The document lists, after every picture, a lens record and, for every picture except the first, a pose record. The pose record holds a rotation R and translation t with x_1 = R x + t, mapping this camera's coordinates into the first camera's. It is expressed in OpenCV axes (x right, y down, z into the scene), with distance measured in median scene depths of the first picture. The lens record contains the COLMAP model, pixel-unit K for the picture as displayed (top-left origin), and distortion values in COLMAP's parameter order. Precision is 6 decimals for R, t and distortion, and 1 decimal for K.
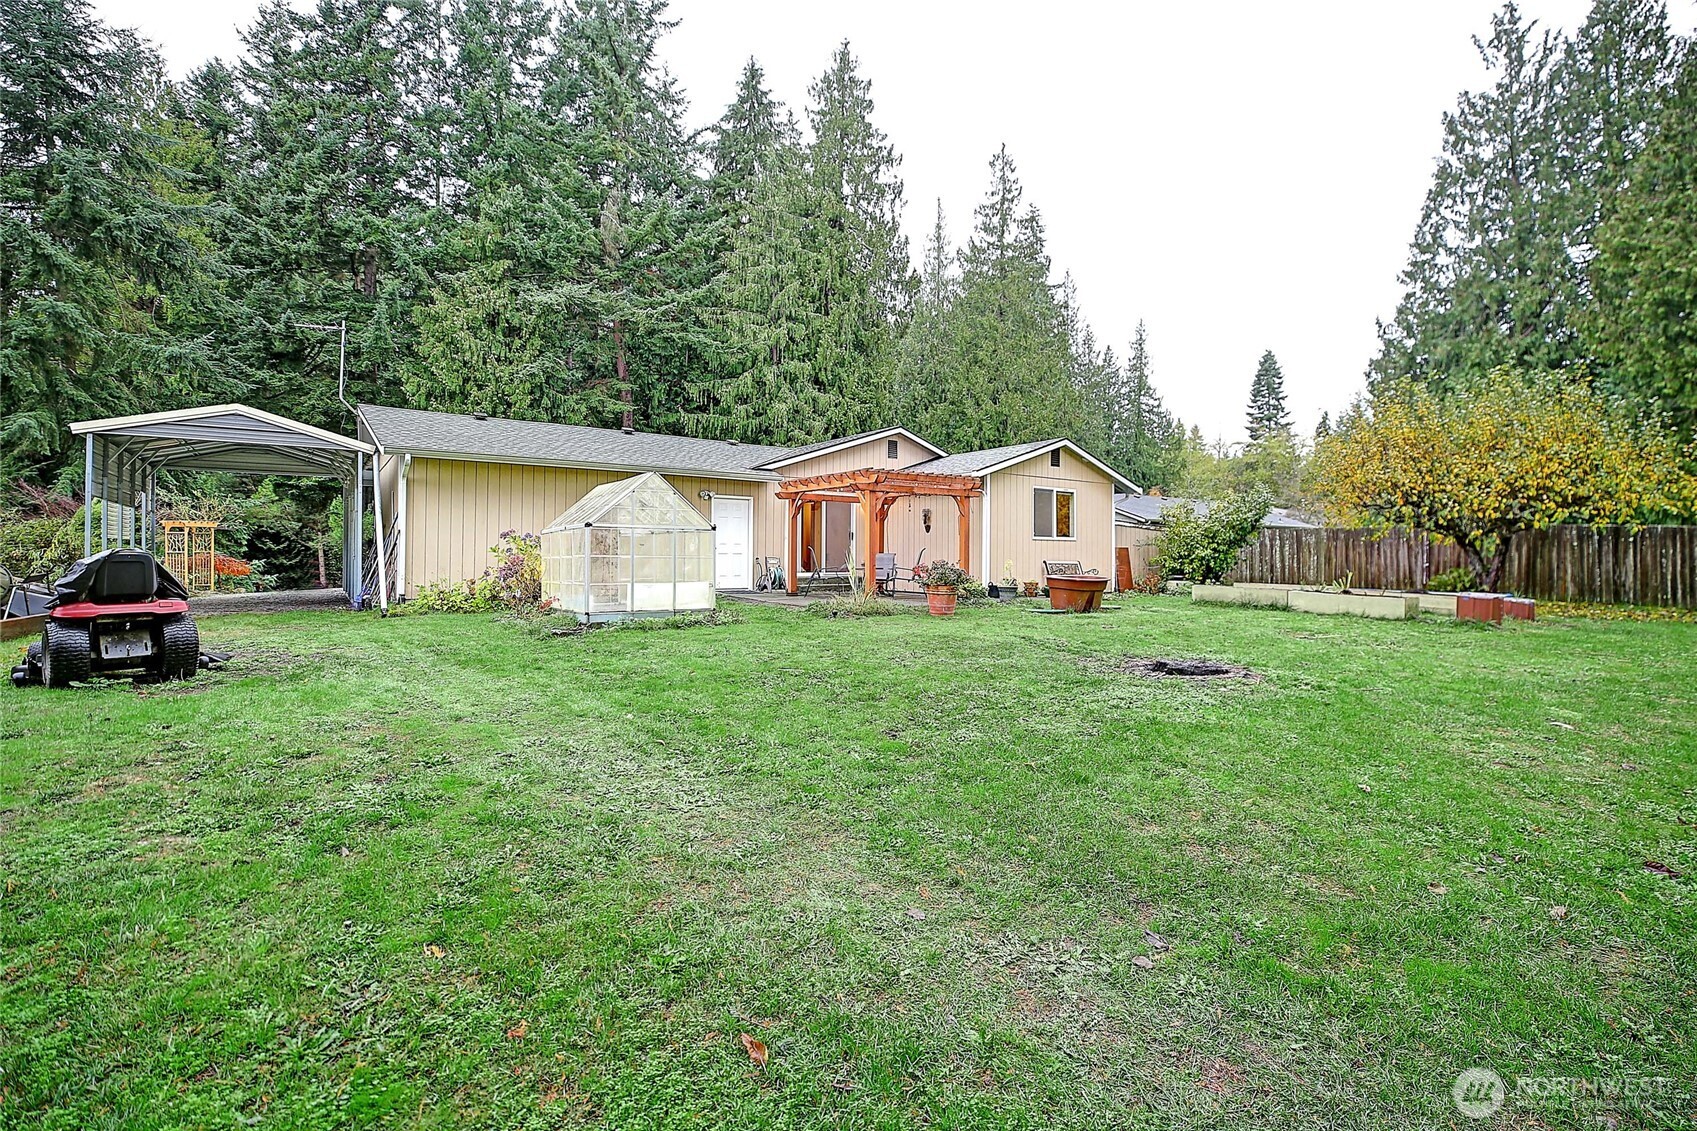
lens RADIAL K [[786.1, 0, 864.3], [0, 786.1, 558.6], [0, 0, 1]] dist [-0.038302, 0.014556]
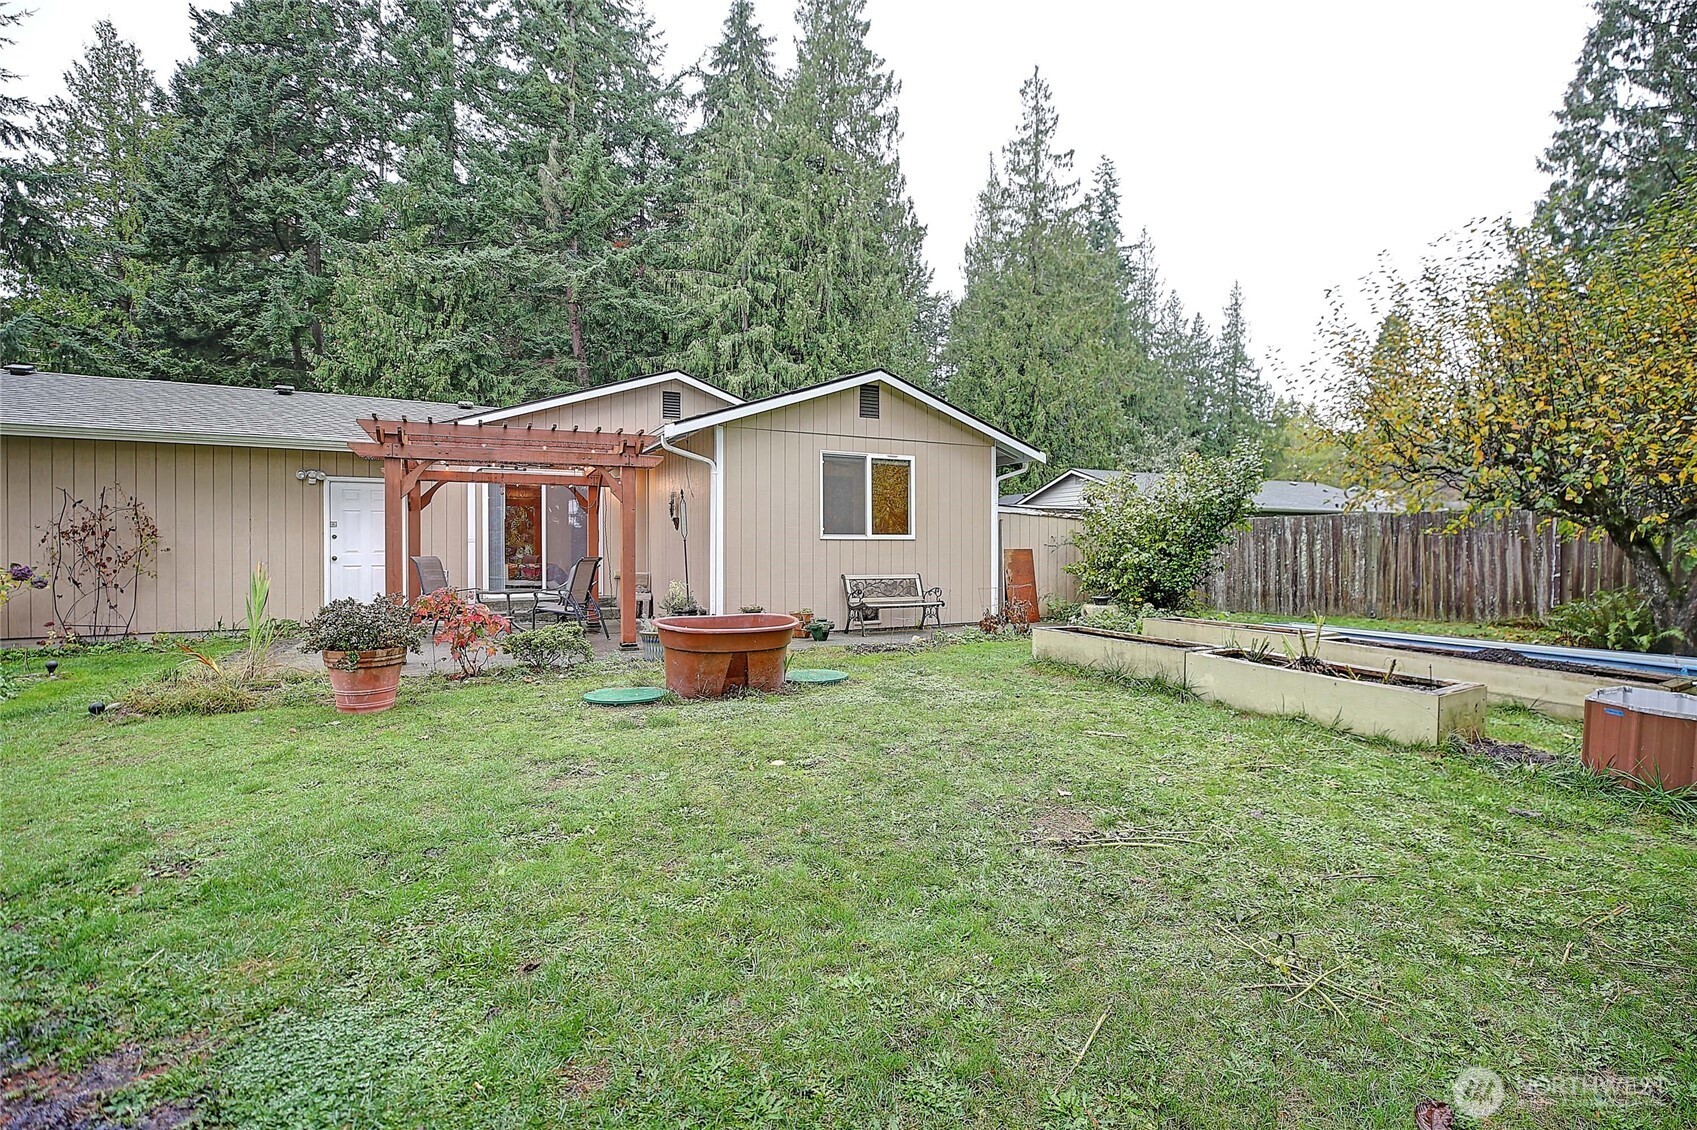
lens RADIAL K [[777.9, 0, 868.1], [0, 777.9, 565.8], [0, 0, 1]] dist [-0.033350, 0.011271]
pose [[0.990831, -0.005336, -0.135000, 0.154308], [0.007890, 0.999800, 0.018388, -0.006910], [0.134874, -0.019285, 0.990675, 0.193045]]
